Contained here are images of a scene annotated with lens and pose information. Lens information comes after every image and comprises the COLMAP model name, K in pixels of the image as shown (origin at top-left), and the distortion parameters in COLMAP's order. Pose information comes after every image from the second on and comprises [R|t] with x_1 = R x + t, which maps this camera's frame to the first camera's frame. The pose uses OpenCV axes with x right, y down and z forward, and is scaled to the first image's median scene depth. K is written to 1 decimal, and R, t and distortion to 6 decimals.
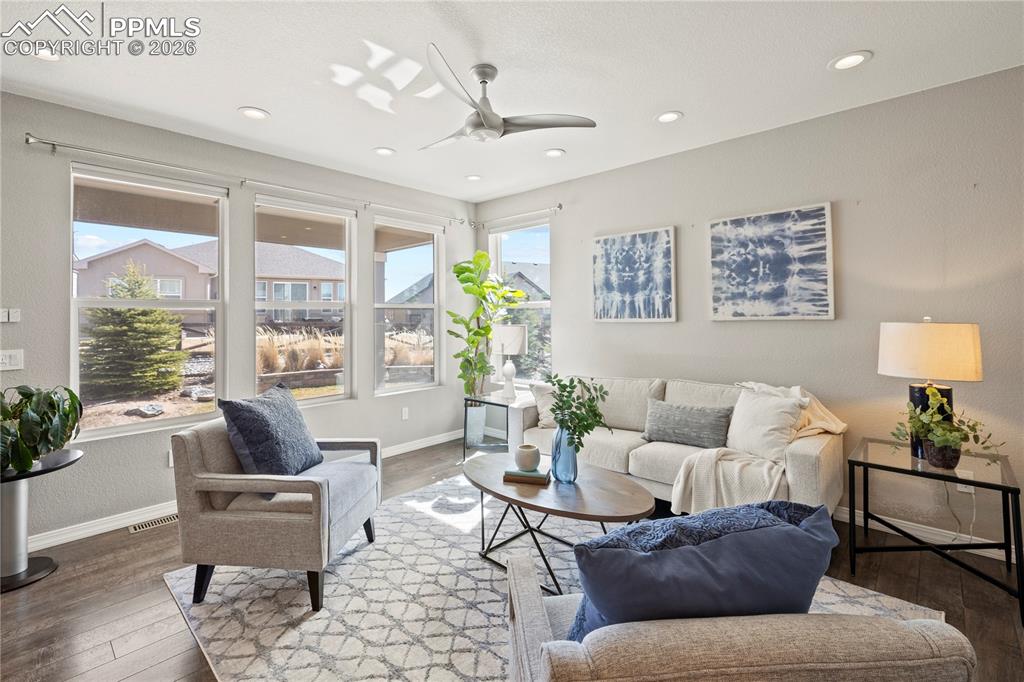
lens RADIAL K [[449.5, 0, 509.4], [0, 449.5, 300.4], [0, 0, 1]] dist [0.000171, 0.000278]
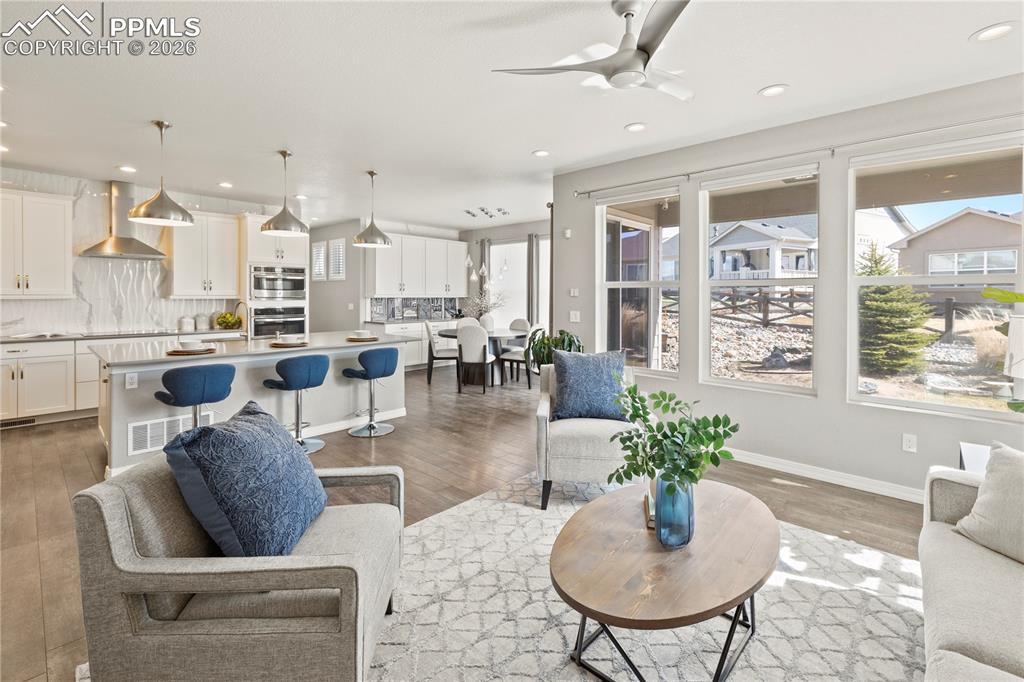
lens RADIAL K [[449.5, 0, 509.4], [0, 449.5, 300.4], [0, 0, 1]] dist [0.000171, 0.000278]
pose [[0.008143, 0.018654, -0.999793, 0.519147], [0.030815, 0.999346, 0.018896, 0.013919], [0.999492, -0.030962, 0.007563, 0.508120]]
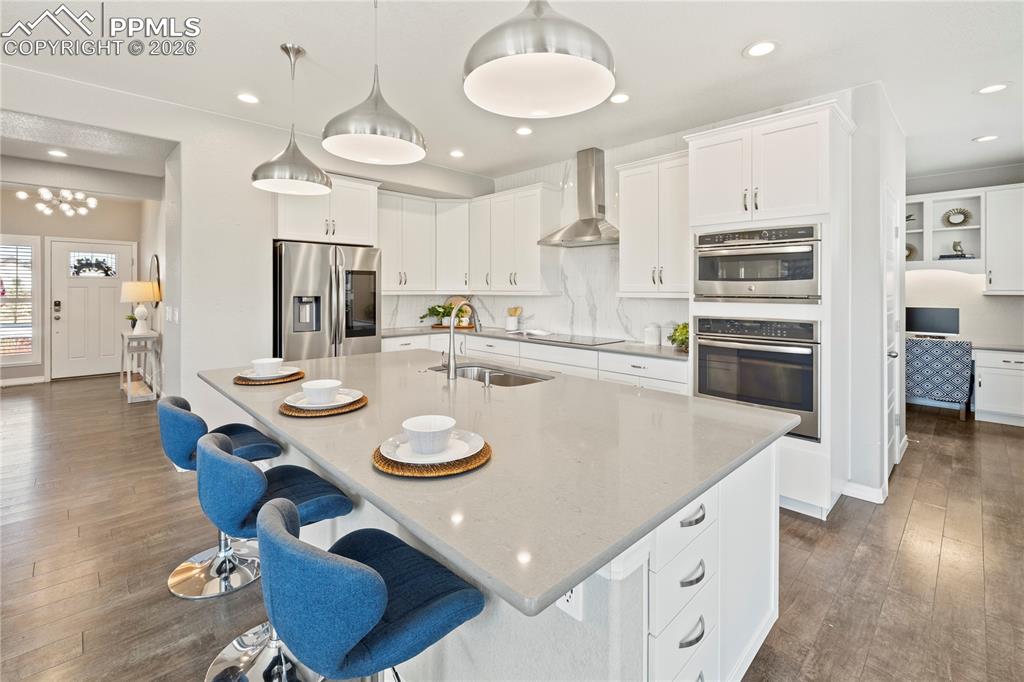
lens RADIAL K [[449.5, 0, 509.4], [0, 449.5, 300.4], [0, 0, 1]] dist [0.000171, 0.000278]
pose [[-0.998714, 0.001731, 0.050669, -0.809786], [0.001138, 0.999931, -0.011722, 0.022620], [-0.050686, -0.011649, -0.998647, 0.443472]]
